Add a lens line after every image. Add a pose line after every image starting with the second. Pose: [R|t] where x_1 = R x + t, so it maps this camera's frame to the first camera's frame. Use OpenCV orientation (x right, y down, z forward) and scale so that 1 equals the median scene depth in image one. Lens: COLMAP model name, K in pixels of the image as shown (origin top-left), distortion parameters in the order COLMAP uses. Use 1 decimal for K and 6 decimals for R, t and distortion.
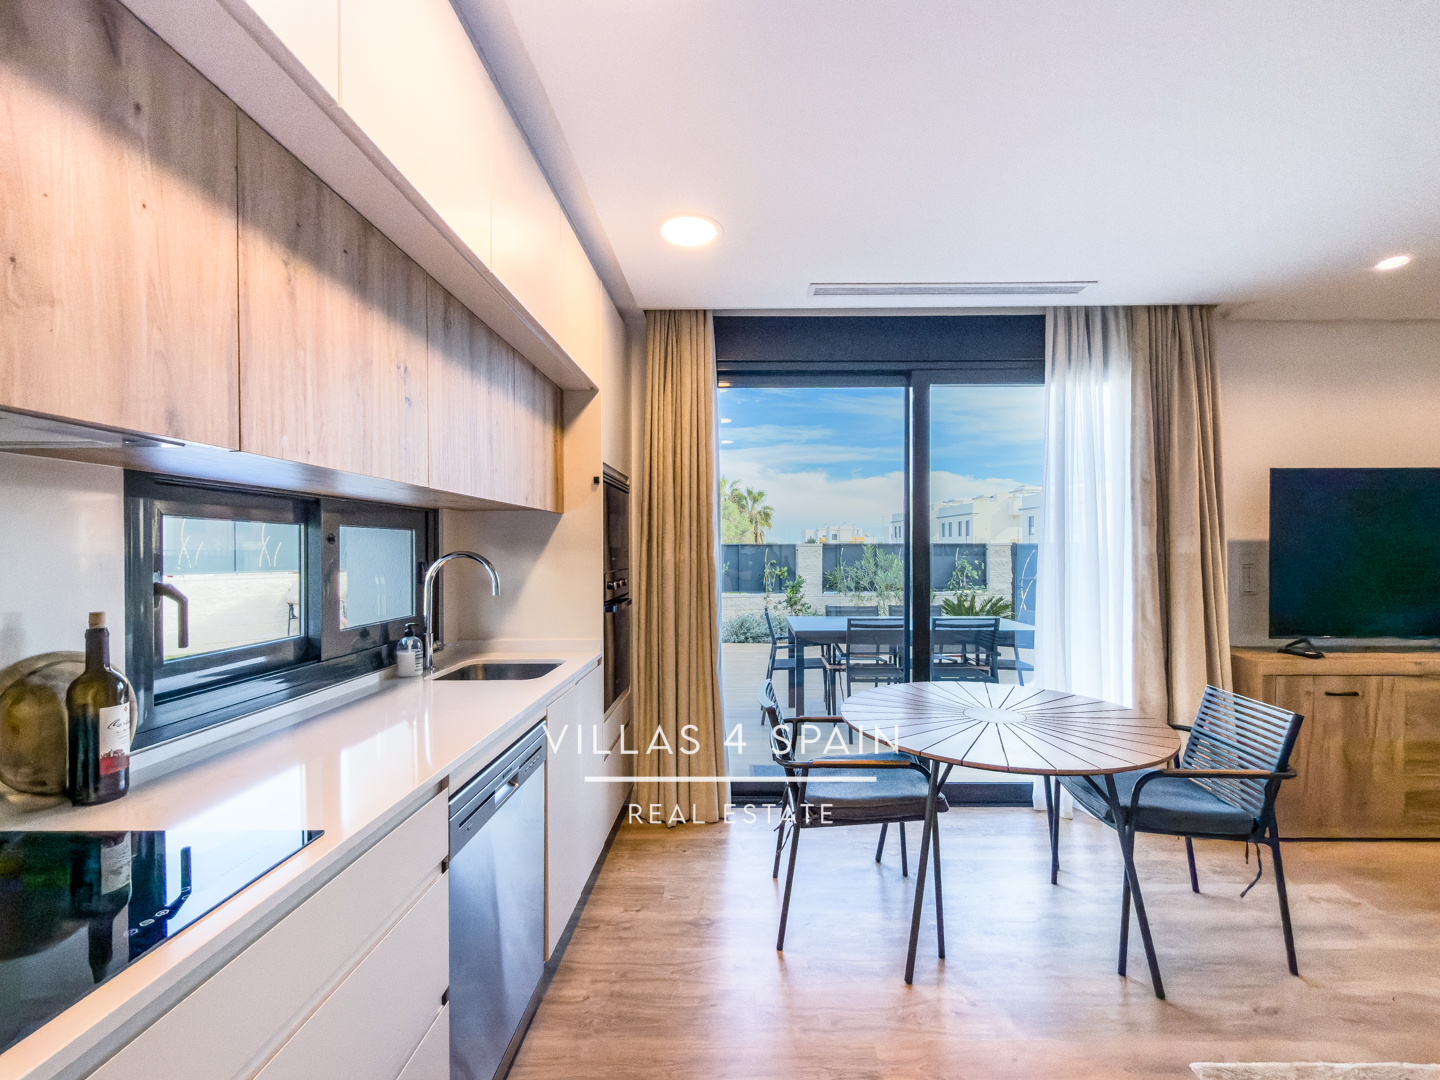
lens RADIAL K [[607.5, 0, 739.2], [0, 607.5, 550.7], [0, 0, 1]] dist [-0.000777, -0.000573]
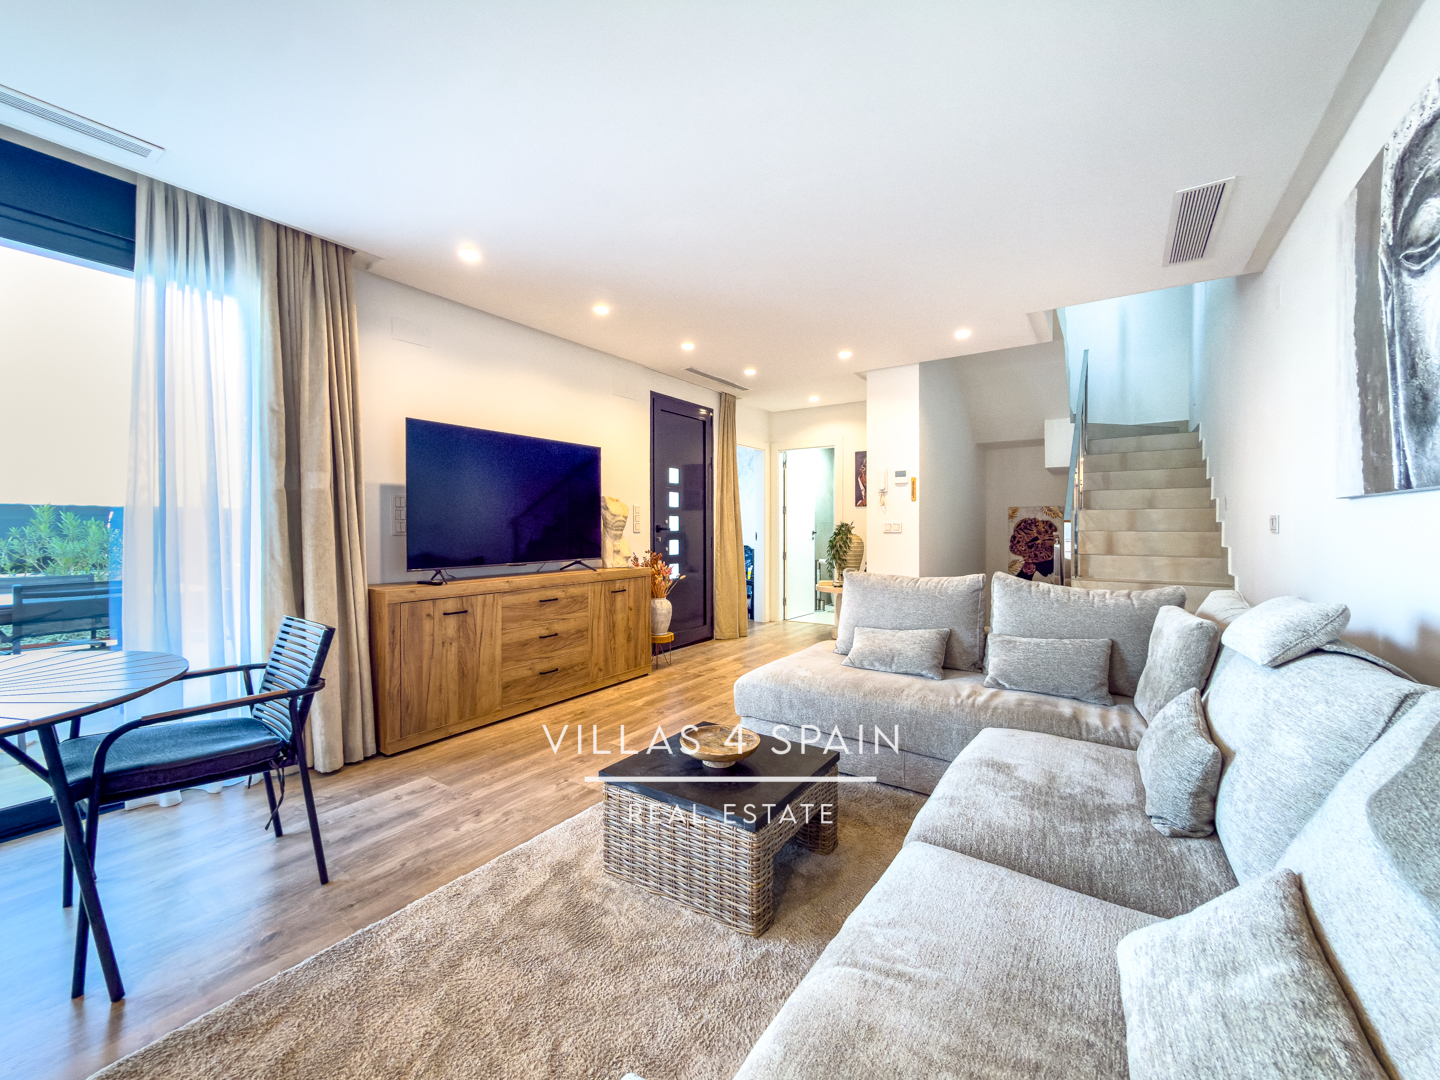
lens RADIAL K [[581.7, 0, 718.3], [0, 581.7, 531.8], [0, 0, 1]] dist [-0.004565, 0.001887]
pose [[0.558532, -0.005395, 0.829465, 0.334653], [0.004120, 0.999985, 0.003730, 0.075117], [-0.829473, 0.001334, 0.558546, -0.065634]]
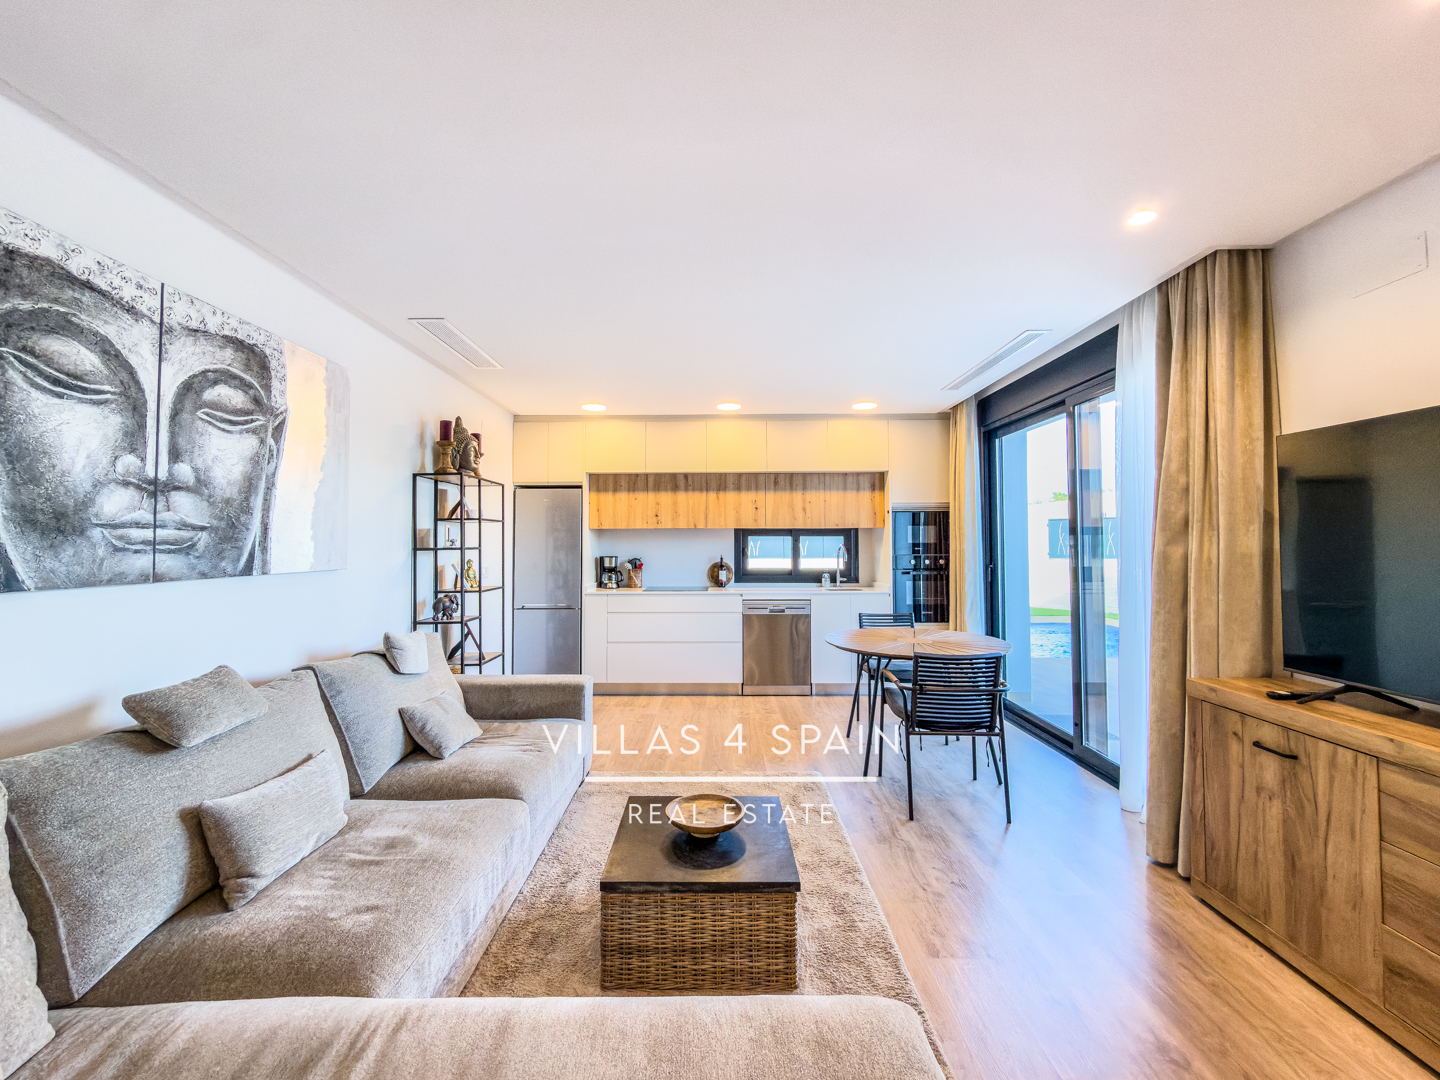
lens RADIAL K [[581.7, 0, 700.9], [0, 581.7, 526.8], [0, 0, 1]] dist [-0.004565, 0.001887]
pose [[-0.013201, -0.025589, -0.999585, 1.688330], [-0.001196, 0.999672, -0.025575, -0.008933], [0.999912, 0.000858, -0.013227, 0.332041]]
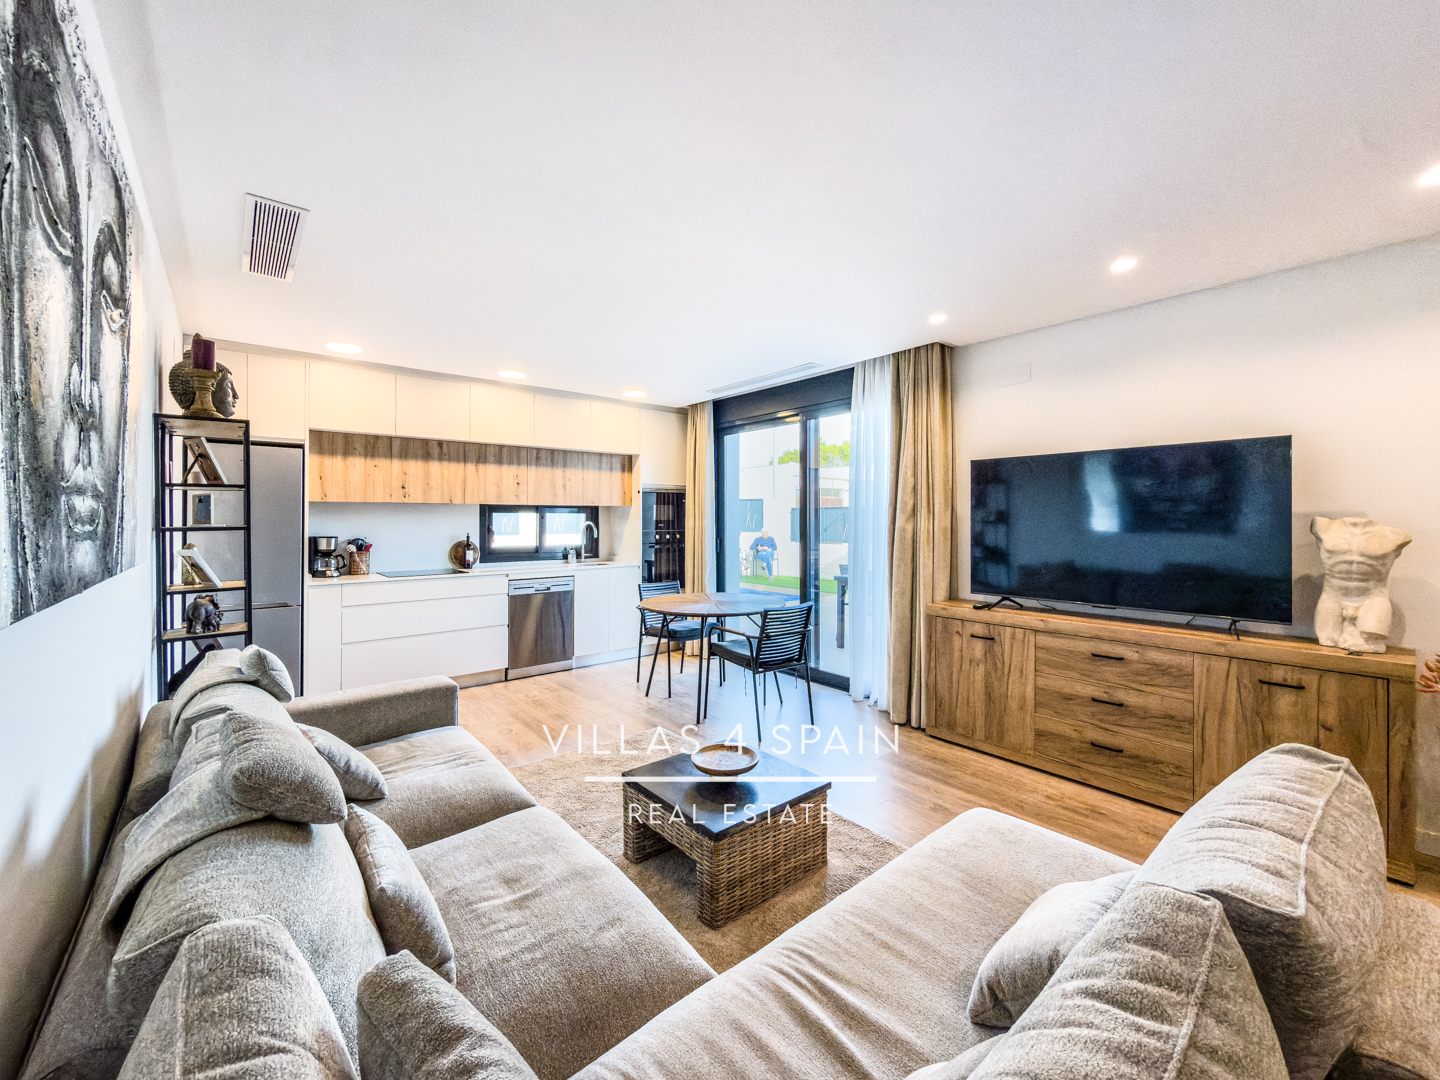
lens RADIAL K [[581.7, 0, 708.2], [0, 581.7, 515.7], [0, 0, 1]] dist [-0.004565, 0.001887]
pose [[0.633685, -0.002075, -0.773588, 1.570999], [-0.004225, 0.999972, -0.006143, -0.009360], [0.773580, 0.007161, 0.633659, -0.220674]]
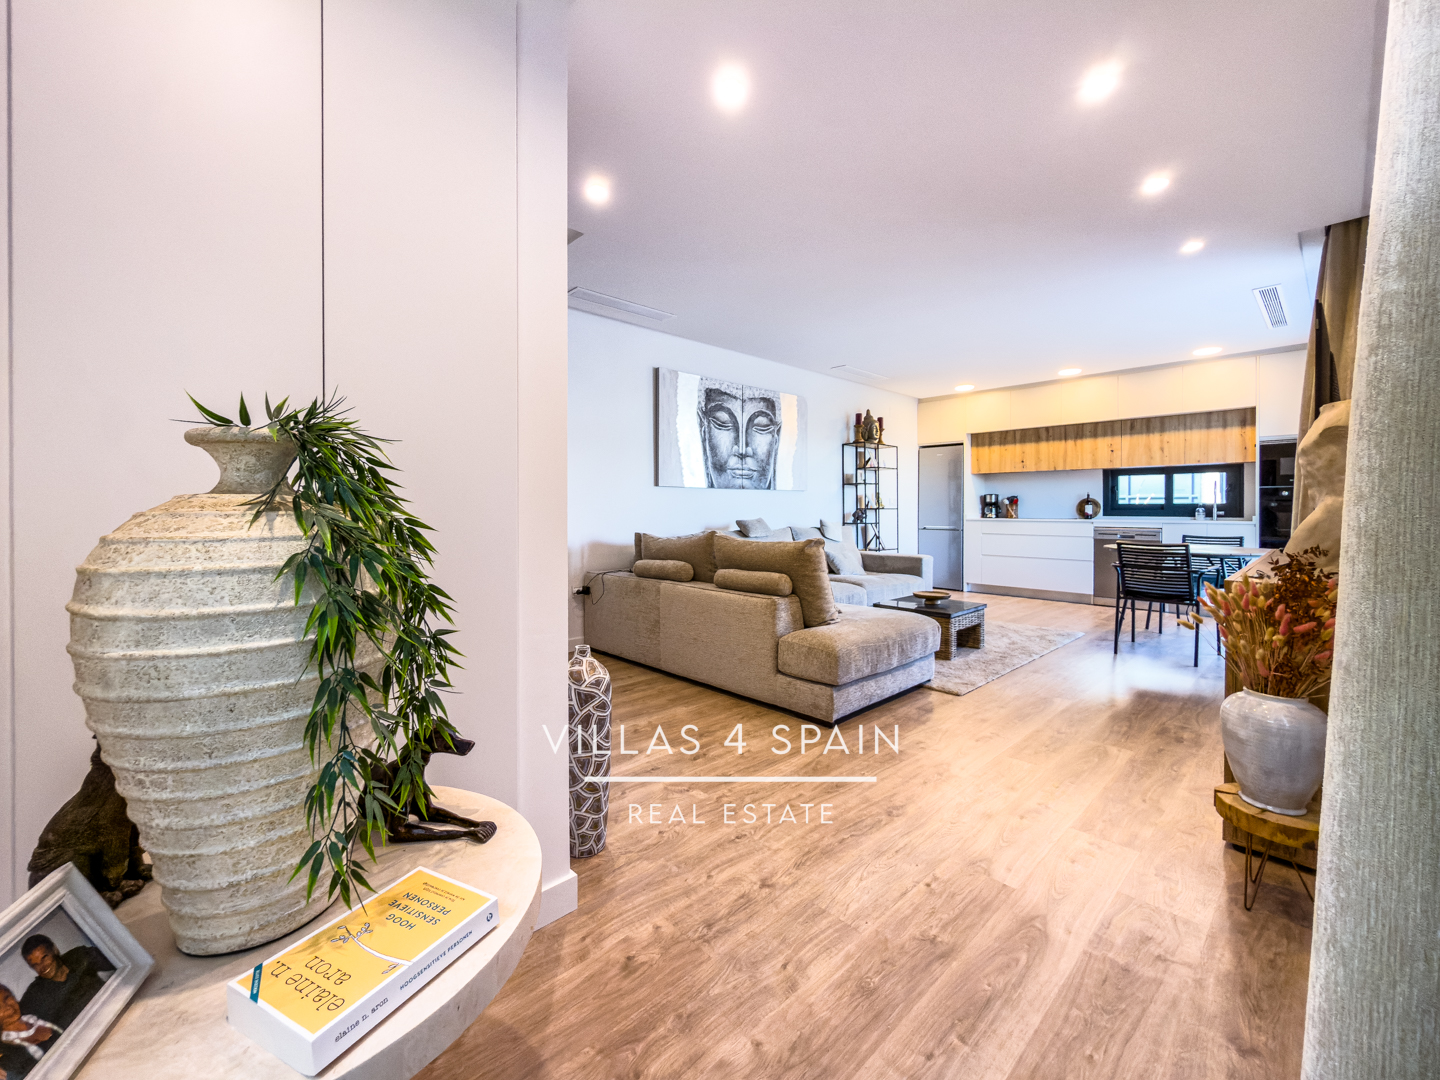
lens RADIAL K [[581.7, 0, 708.3], [0, 581.7, 512.1], [0, 0, 1]] dist [-0.004565, 0.001887]
pose [[-0.739807, 0.003809, -0.672808, 2.490024], [-0.003763, 0.999945, 0.009799, 0.106713], [0.672808, 0.009781, -0.739752, 1.126921]]
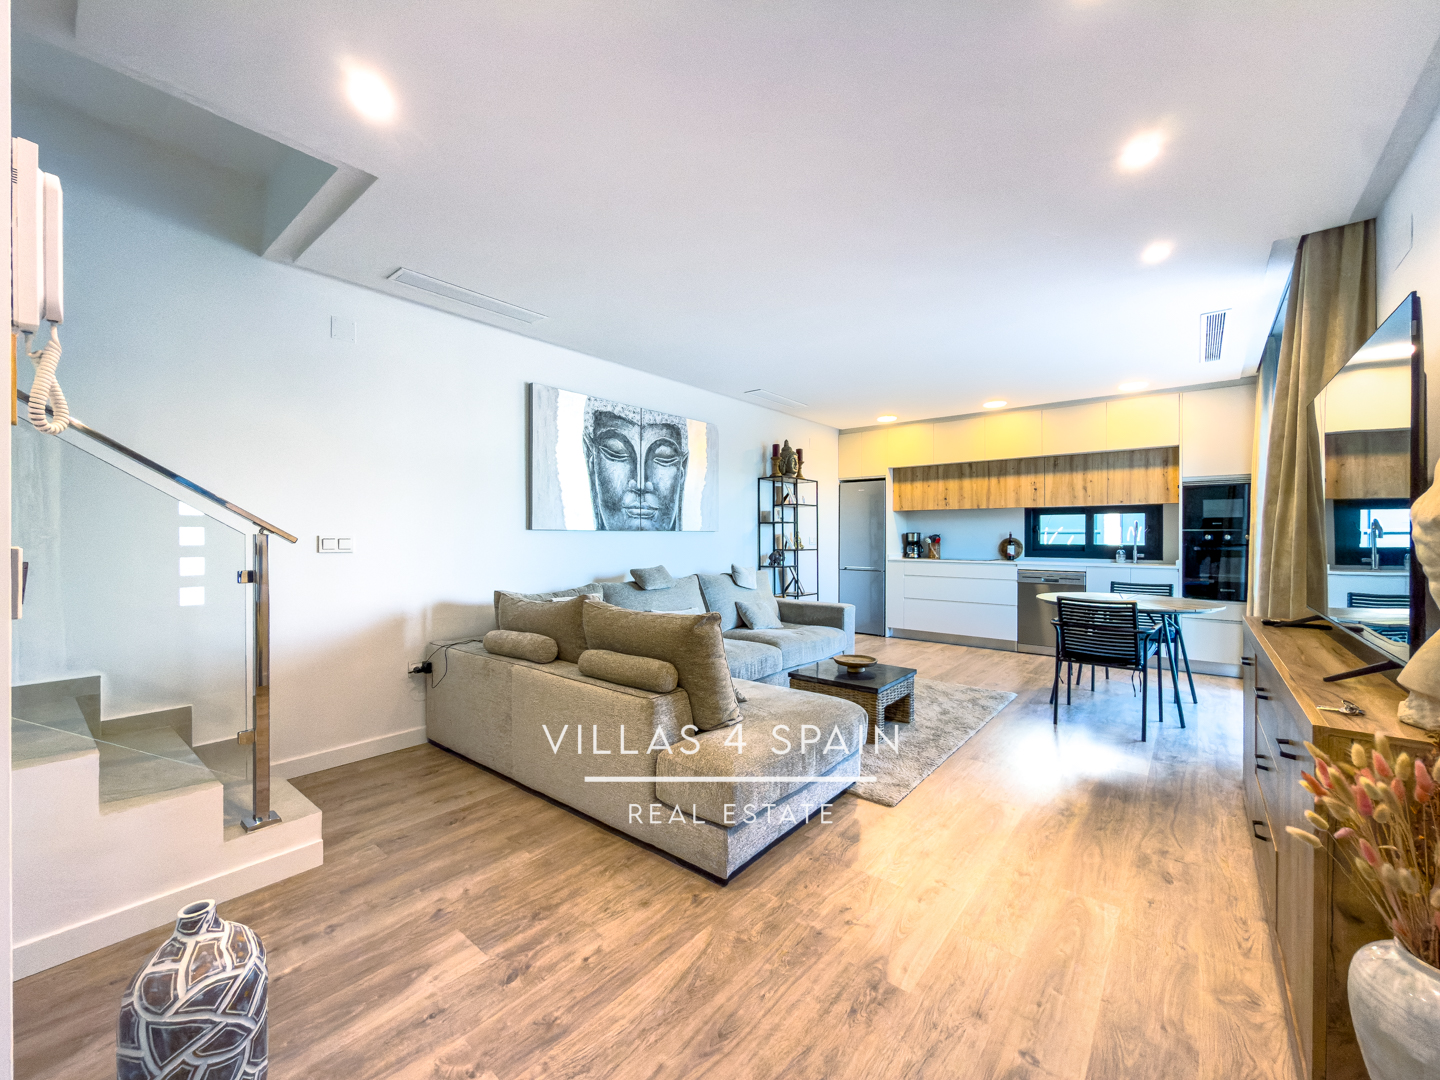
lens RADIAL K [[581.7, 0, 714.0], [0, 581.7, 547.5], [0, 0, 1]] dist [-0.004565, 0.001887]
pose [[-0.641288, 0.014982, -0.767154, 2.213583], [-0.002899, 0.999755, 0.021948, 0.055154], [0.767295, 0.016299, -0.641087, 0.974544]]
